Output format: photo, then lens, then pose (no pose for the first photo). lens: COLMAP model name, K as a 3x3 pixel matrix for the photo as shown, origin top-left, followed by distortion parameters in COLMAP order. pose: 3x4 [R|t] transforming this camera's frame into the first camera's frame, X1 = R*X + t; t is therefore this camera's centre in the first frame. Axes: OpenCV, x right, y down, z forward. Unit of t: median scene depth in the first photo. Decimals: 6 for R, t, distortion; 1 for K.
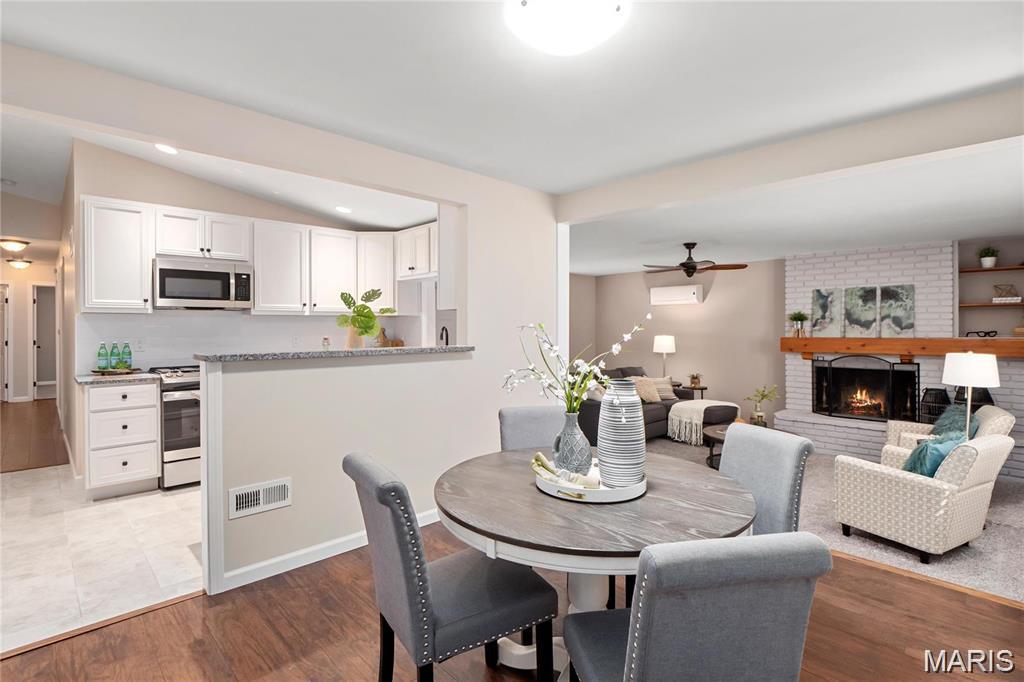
lens RADIAL K [[506.0, 0, 516.0], [0, 506.0, 332.6], [0, 0, 1]] dist [-0.002809, 0.000469]
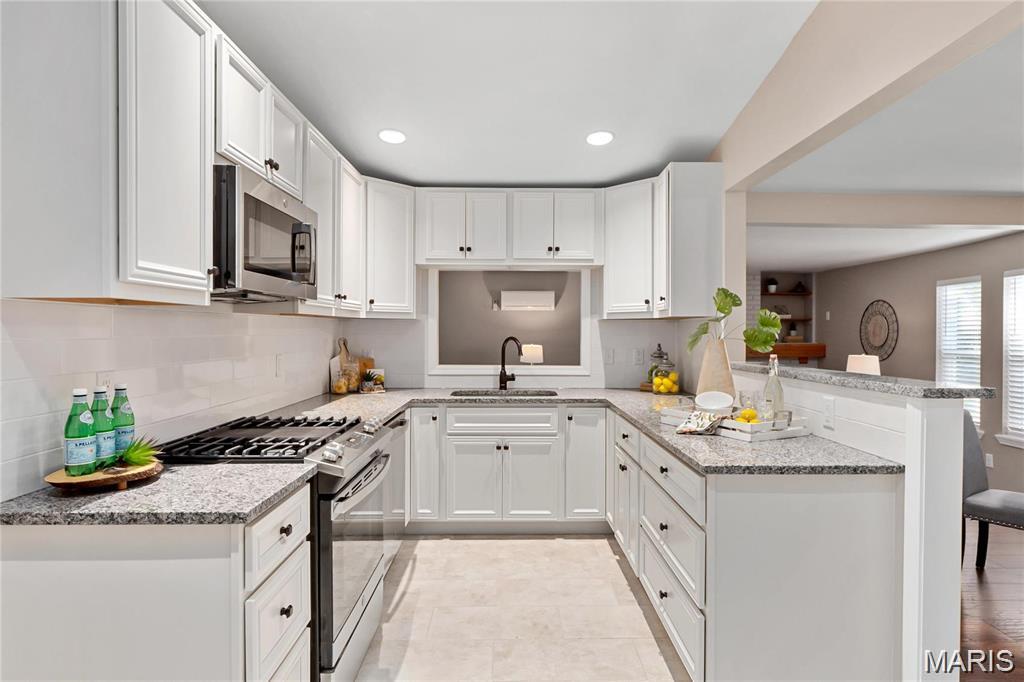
lens RADIAL K [[572.2, 0, 503.6], [0, 572.2, 337.6], [0, 0, 1]] dist [-0.001305, -0.001382]
pose [[0.703645, -0.002828, 0.710546, -0.623897], [0.005526, 0.999984, -0.001493, -0.007676], [-0.710530, 0.004977, 0.703649, 0.385375]]
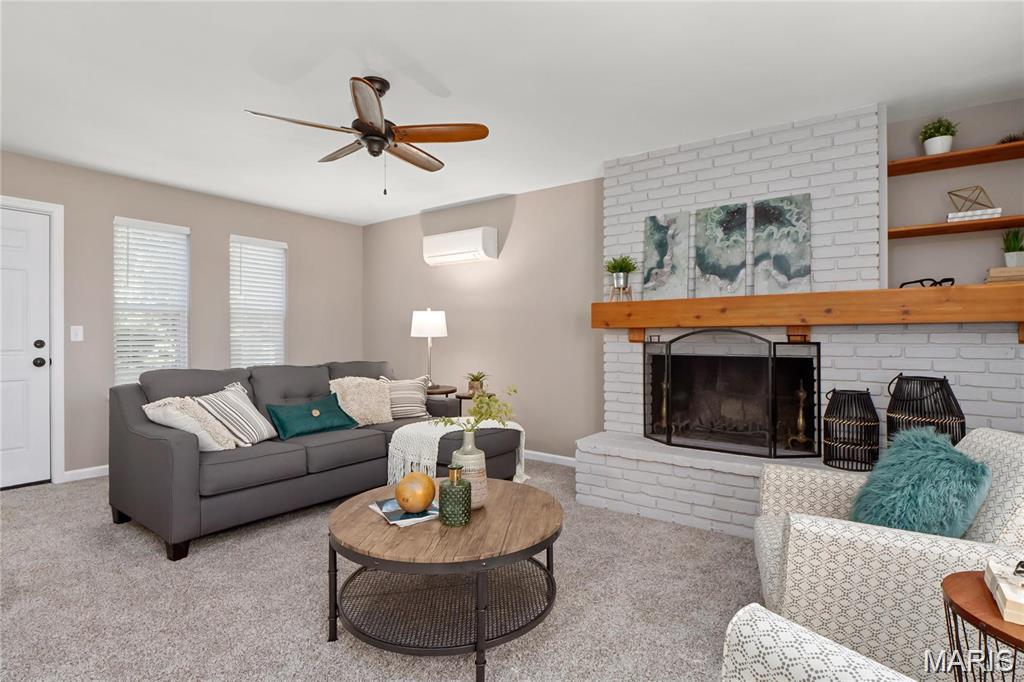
lens RADIAL K [[506.0, 0, 513.7], [0, 506.0, 342.1], [0, 0, 1]] dist [-0.002809, 0.000469]
pose [[0.987041, 0.000813, 0.160465, 0.379105], [-0.000750, 1.000000, -0.000453, 0.057172], [-0.160466, 0.000326, 0.987041, 0.504242]]
